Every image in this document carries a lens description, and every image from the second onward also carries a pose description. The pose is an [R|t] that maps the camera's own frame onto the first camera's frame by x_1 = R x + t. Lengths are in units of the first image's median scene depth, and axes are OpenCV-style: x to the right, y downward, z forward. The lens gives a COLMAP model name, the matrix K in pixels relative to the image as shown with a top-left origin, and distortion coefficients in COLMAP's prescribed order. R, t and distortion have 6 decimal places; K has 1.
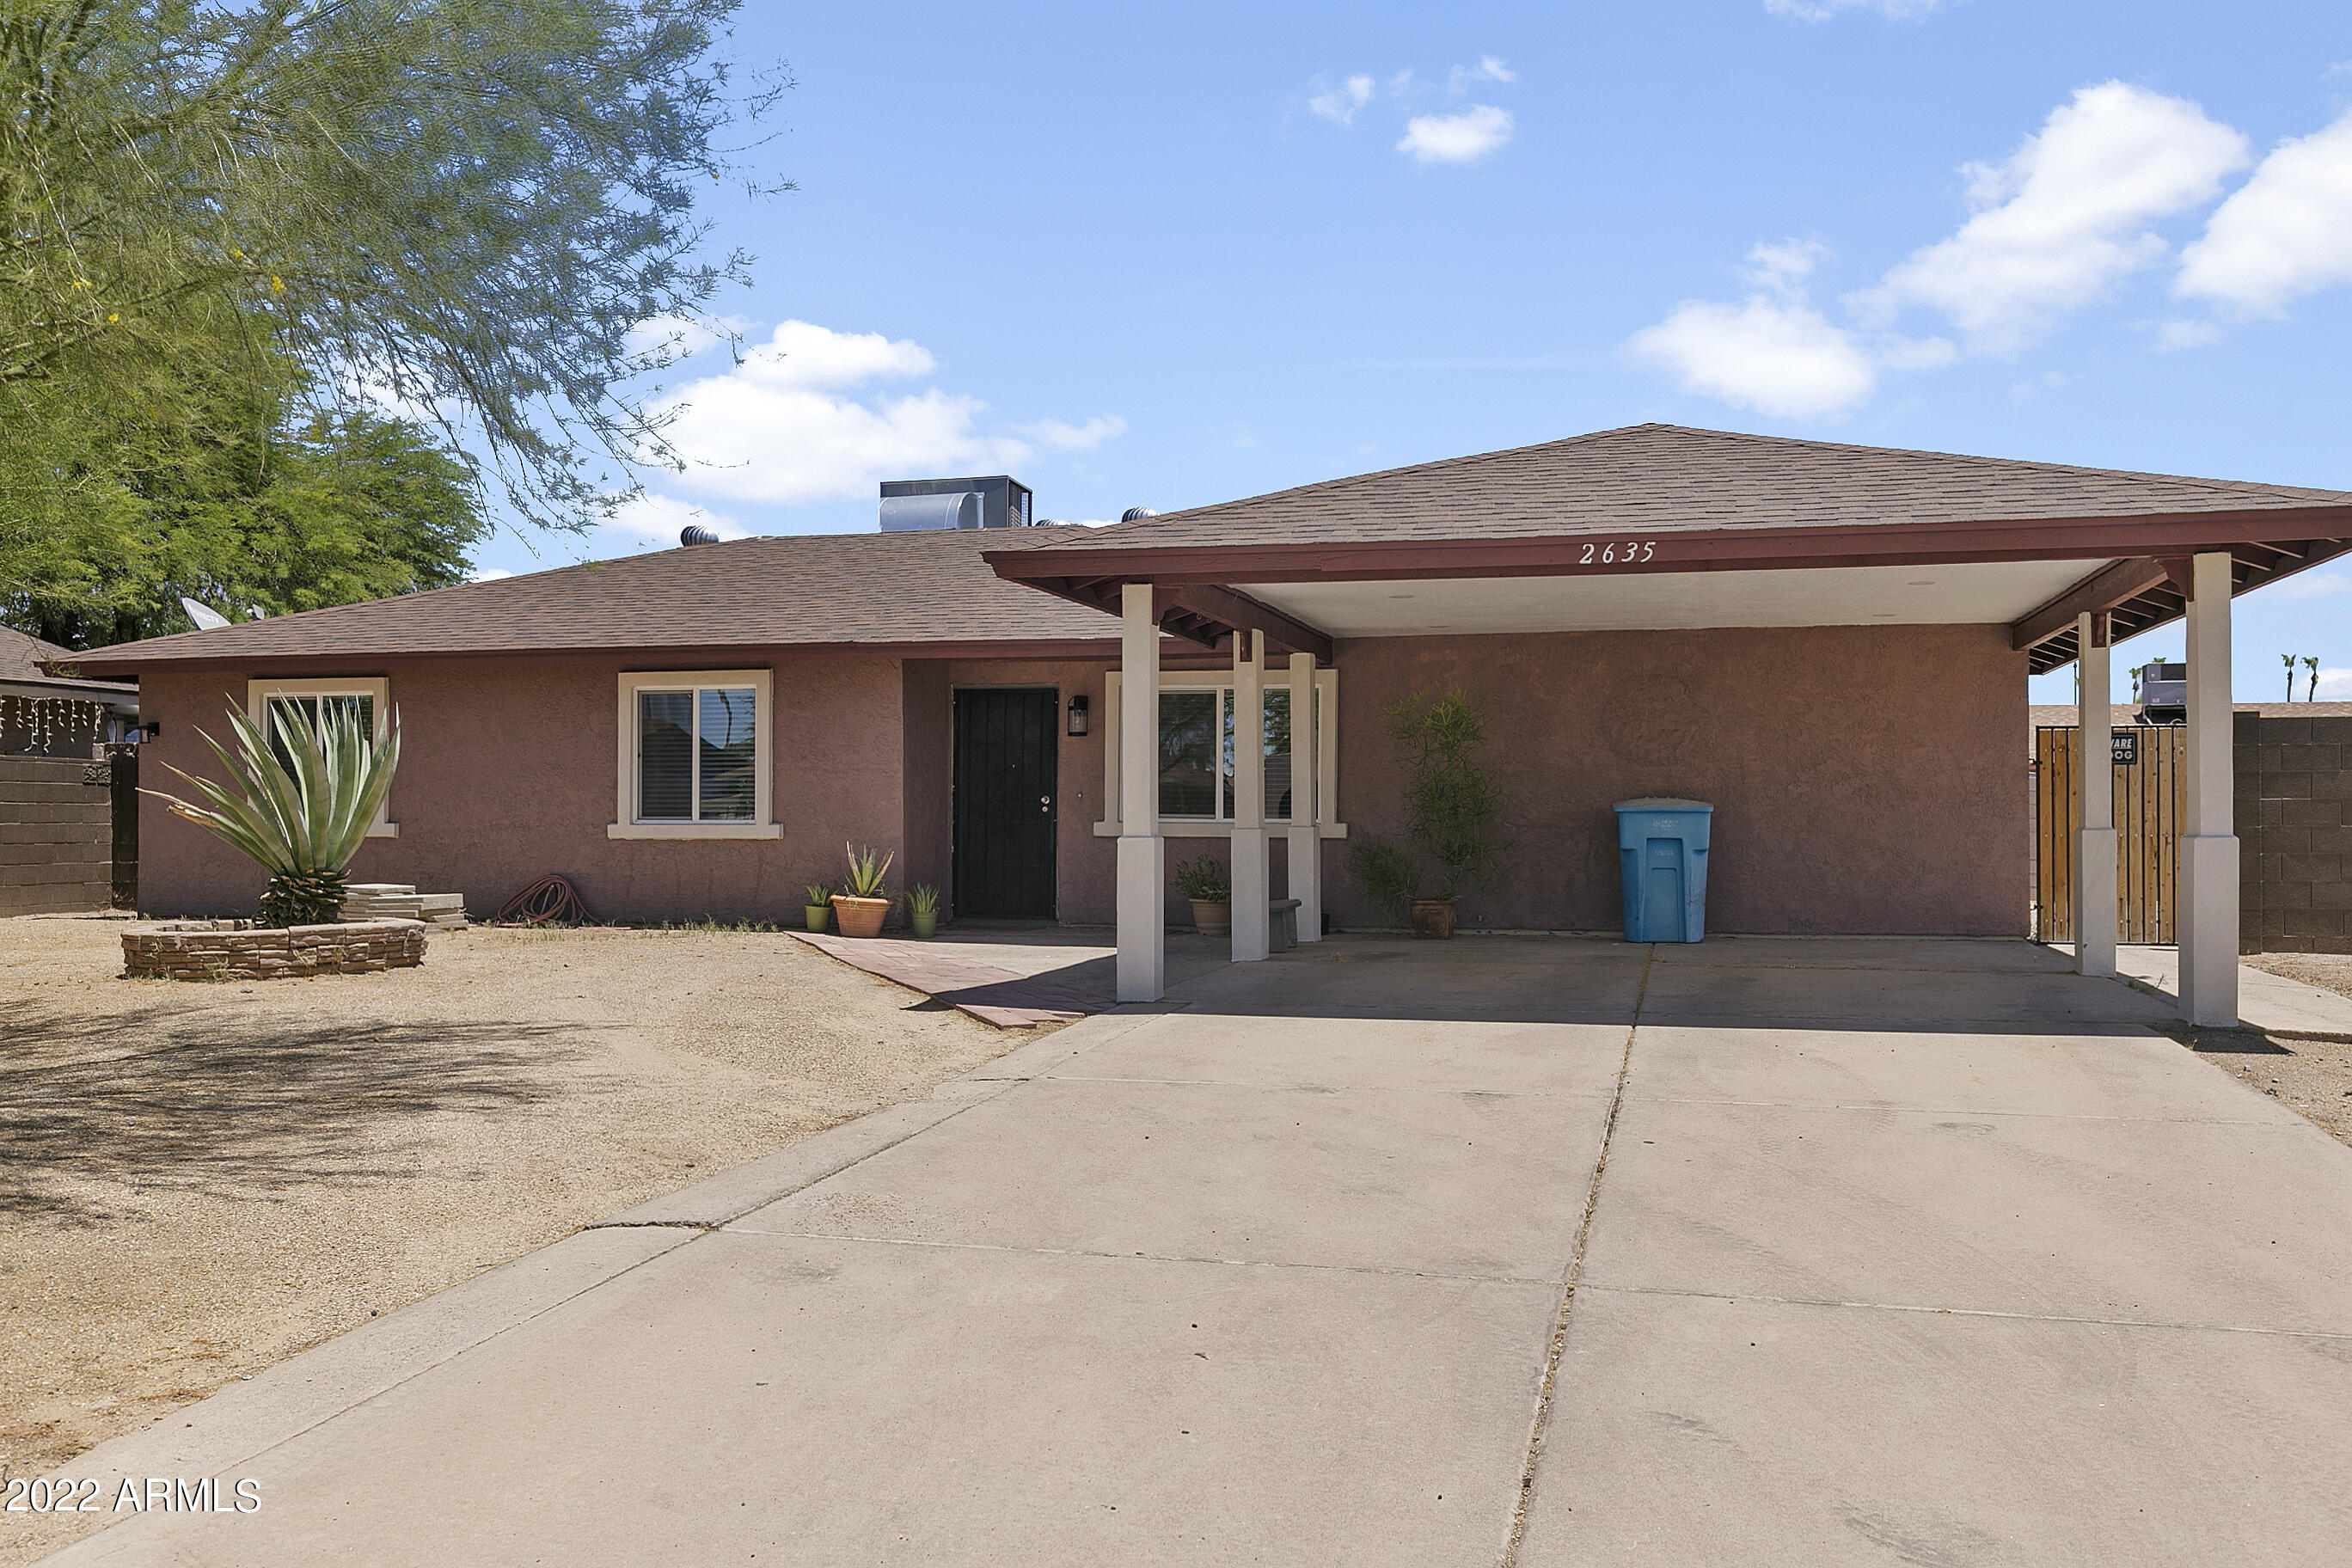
lens RADIAL K [[2122.4, 0, 1176.0], [0, 2122.4, 784.0], [0, 0, 1]] dist [0.062497, -0.005277]
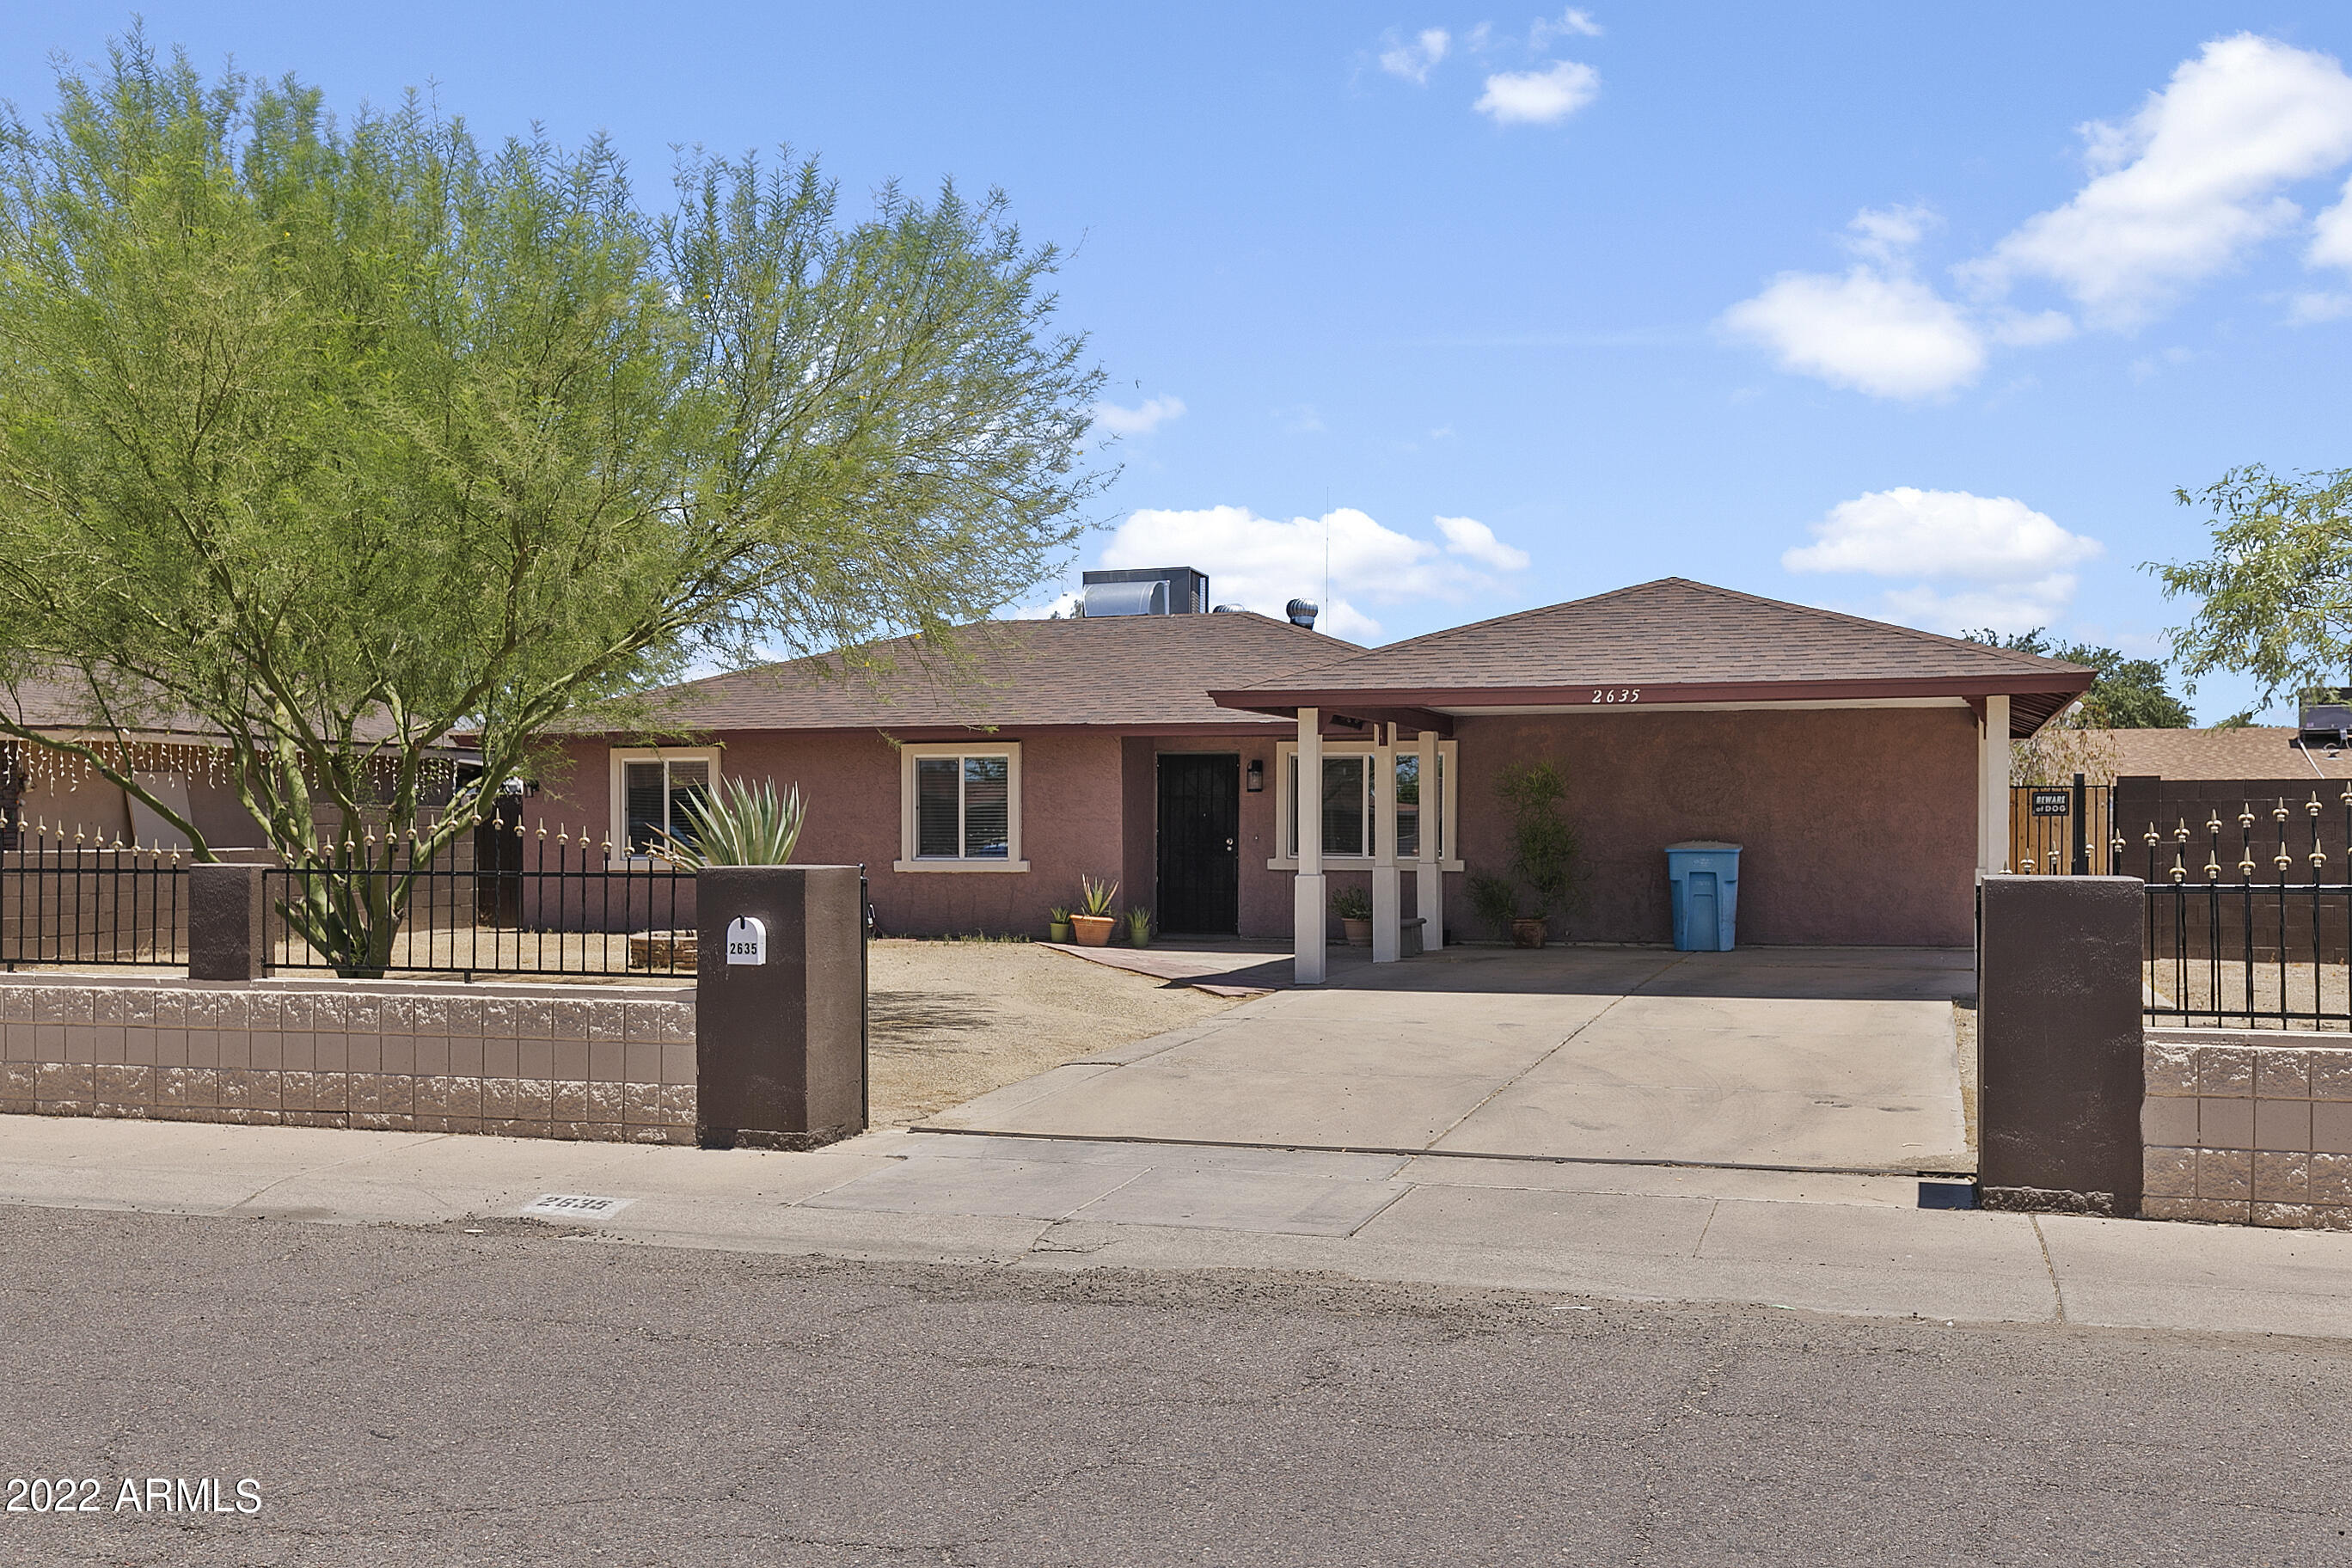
lens RADIAL K [[2362.7, 0, 1175.5], [0, 2362.7, 877.8], [0, 0, 1]] dist [0.006158, 0.026018]
pose [[0.999823, 0.000553, -0.018823, -0.067211], [0.000195, 0.999211, 0.039721, -0.027487], [0.018830, -0.039718, 0.999033, -0.436446]]
